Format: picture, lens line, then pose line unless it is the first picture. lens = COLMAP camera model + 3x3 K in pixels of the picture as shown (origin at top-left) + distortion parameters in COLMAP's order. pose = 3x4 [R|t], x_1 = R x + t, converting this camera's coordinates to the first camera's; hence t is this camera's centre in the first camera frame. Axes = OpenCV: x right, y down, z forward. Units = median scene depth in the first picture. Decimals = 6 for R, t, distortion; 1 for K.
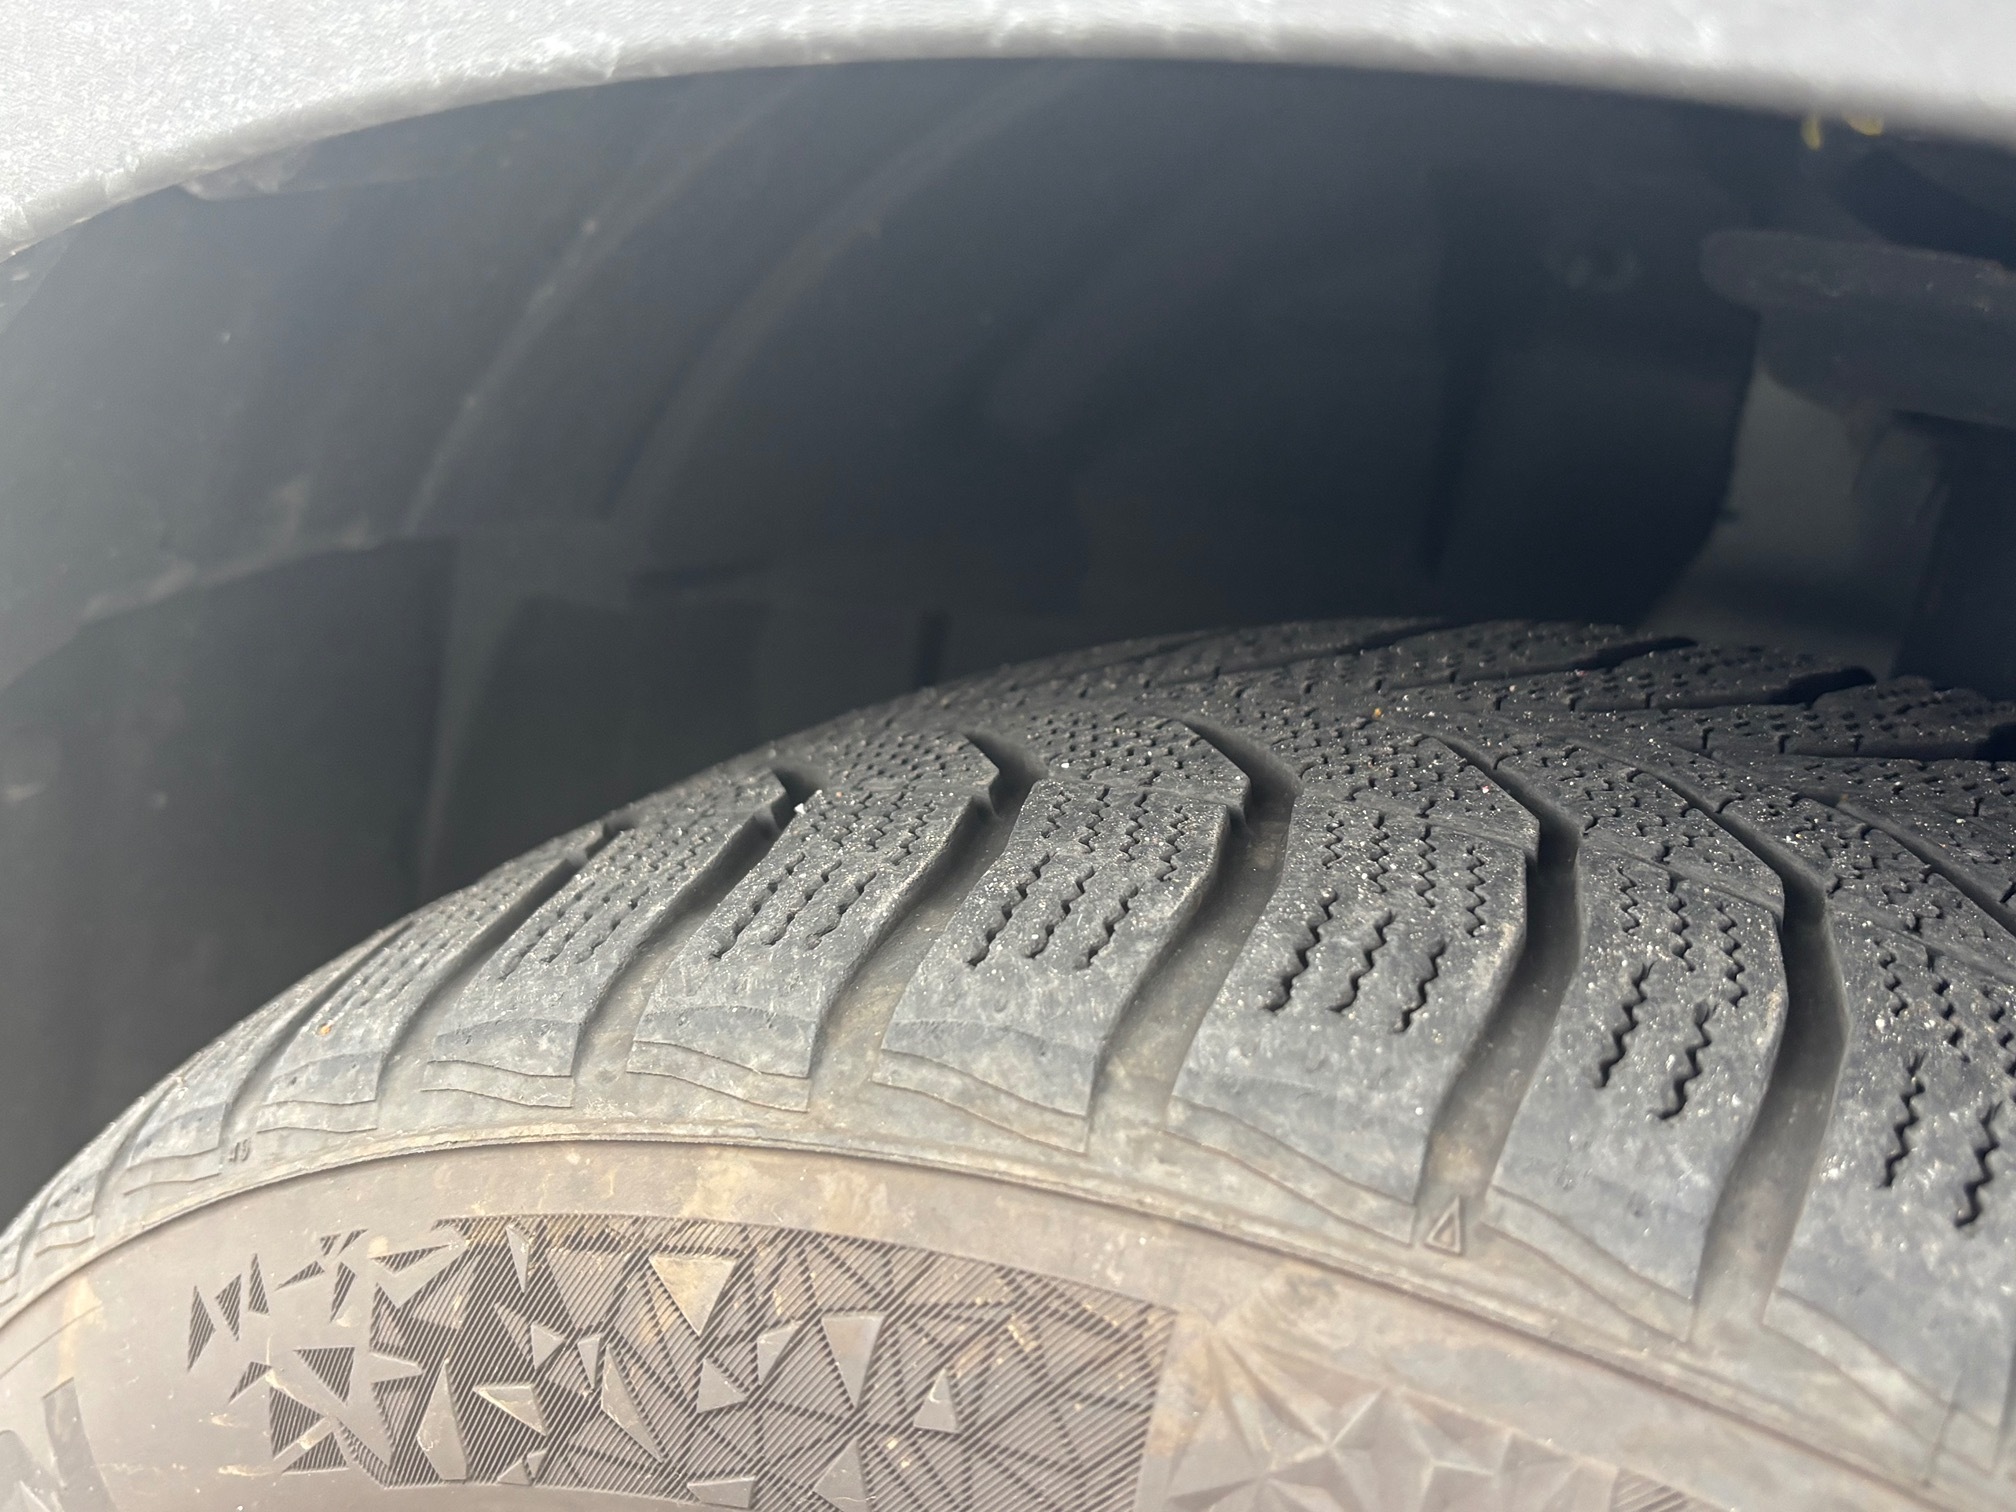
lens RADIAL K [[2098.6, 0, 1008.0], [0, 2098.6, 756.0], [0, 0, 1]] dist [0.005091, 0.005601]
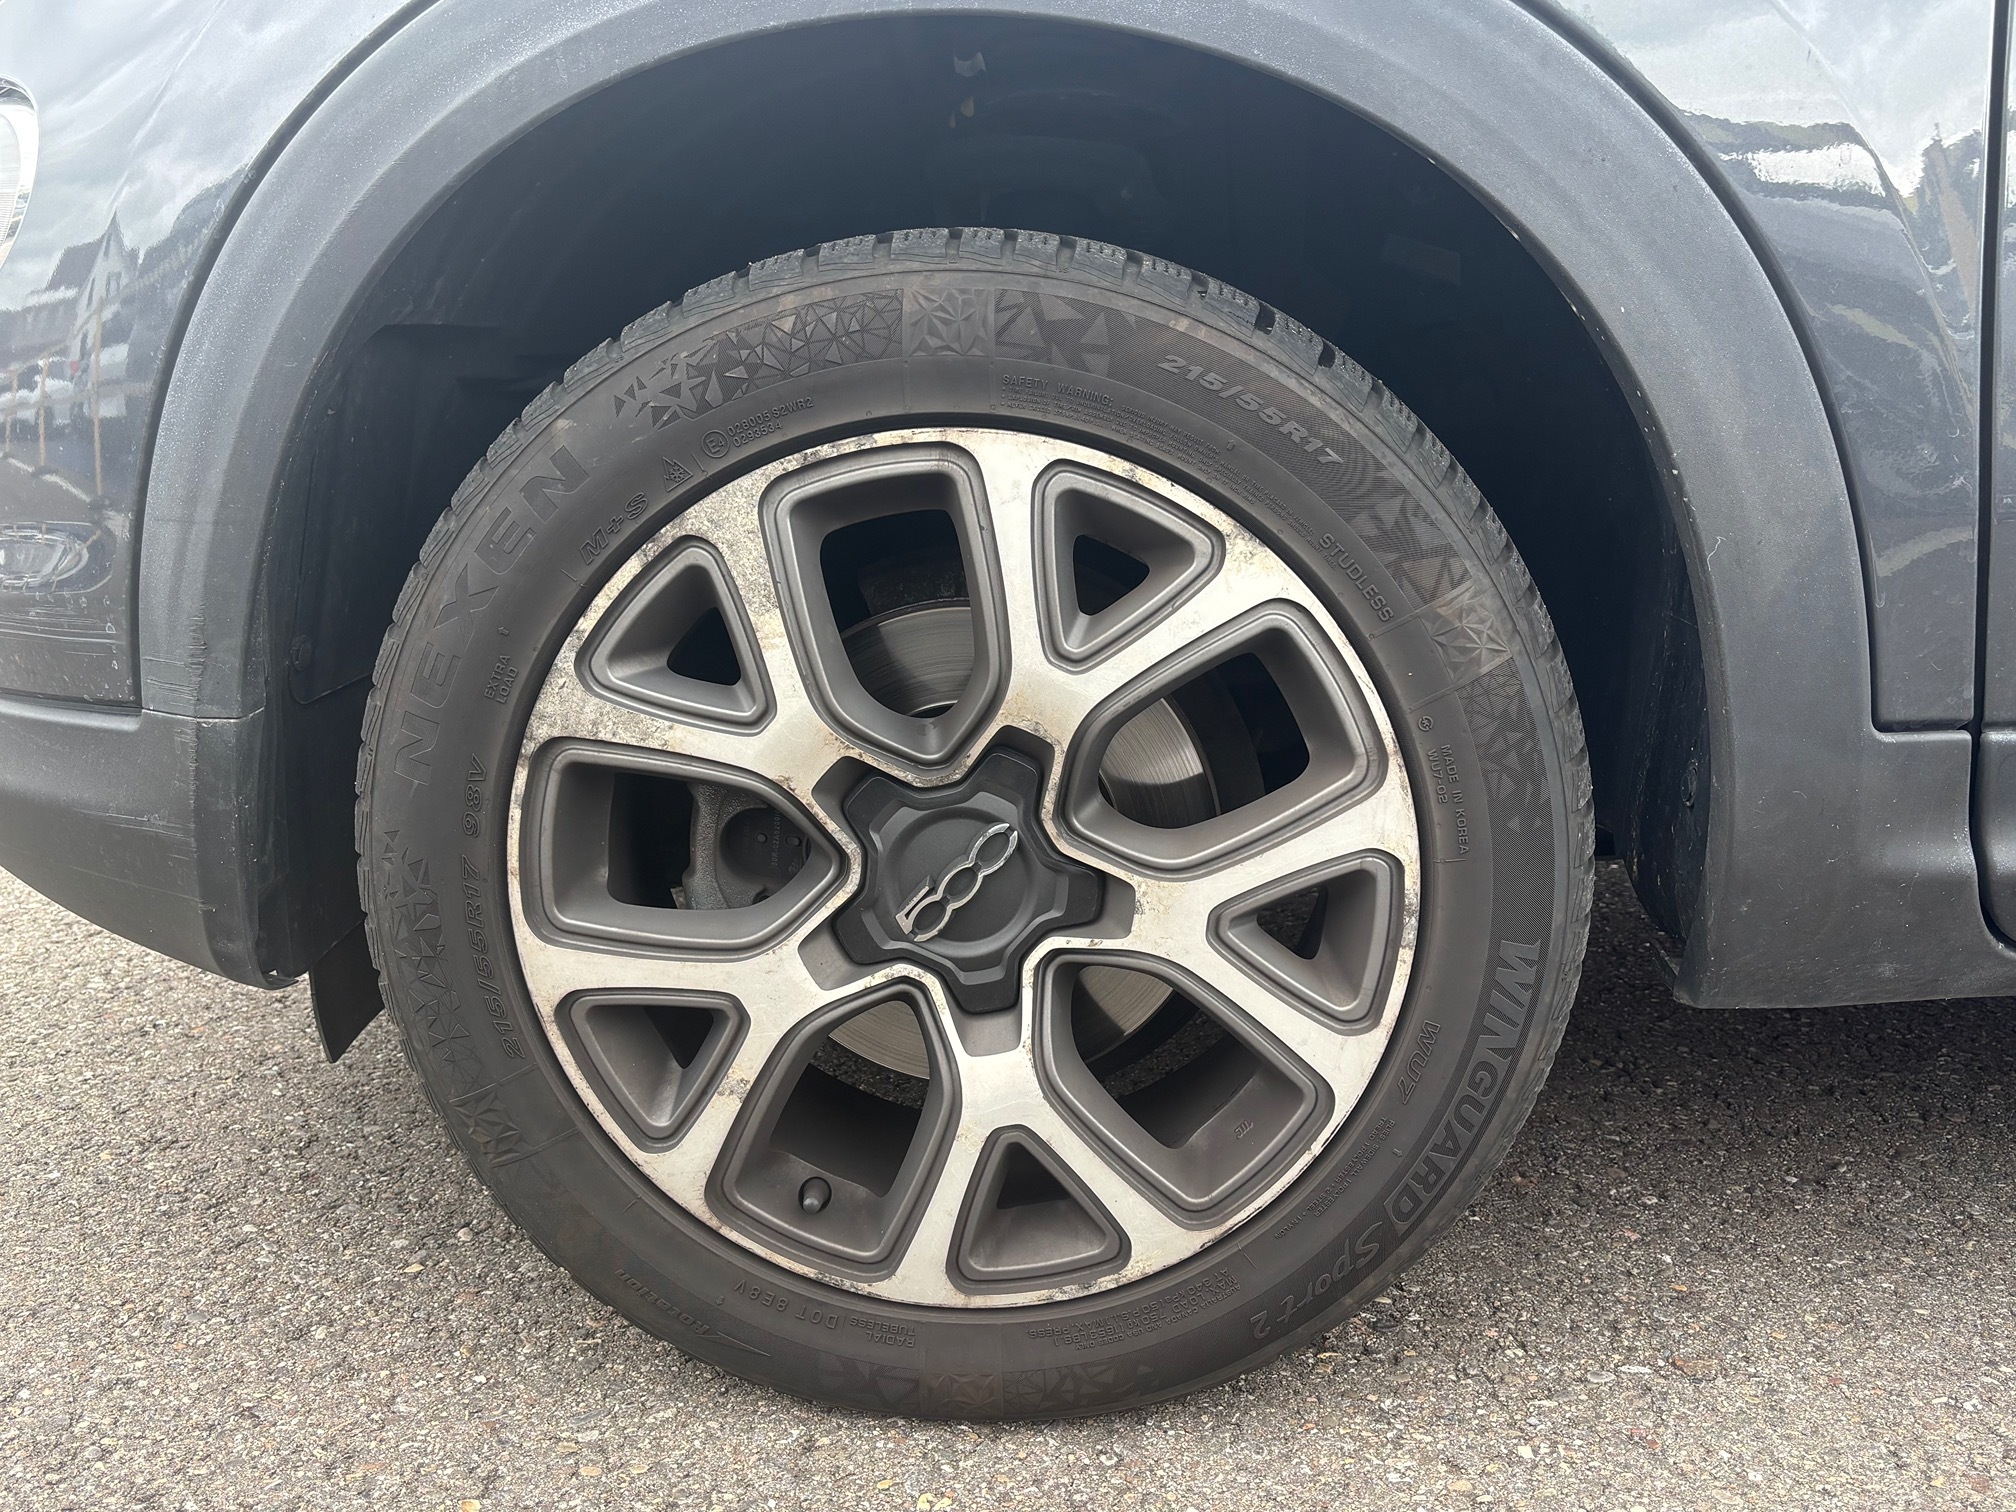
lens RADIAL K [[1815.9, 0, 1008.0], [0, 1815.9, 756.0], [0, 0, 1]] dist [0.001402, 0.000954]
pose [[0.909581, -0.154925, 0.385564, -1.328682], [0.184125, 0.982099, -0.039746, 1.376104], [-0.372504, 0.107145, 0.921825, -2.540620]]
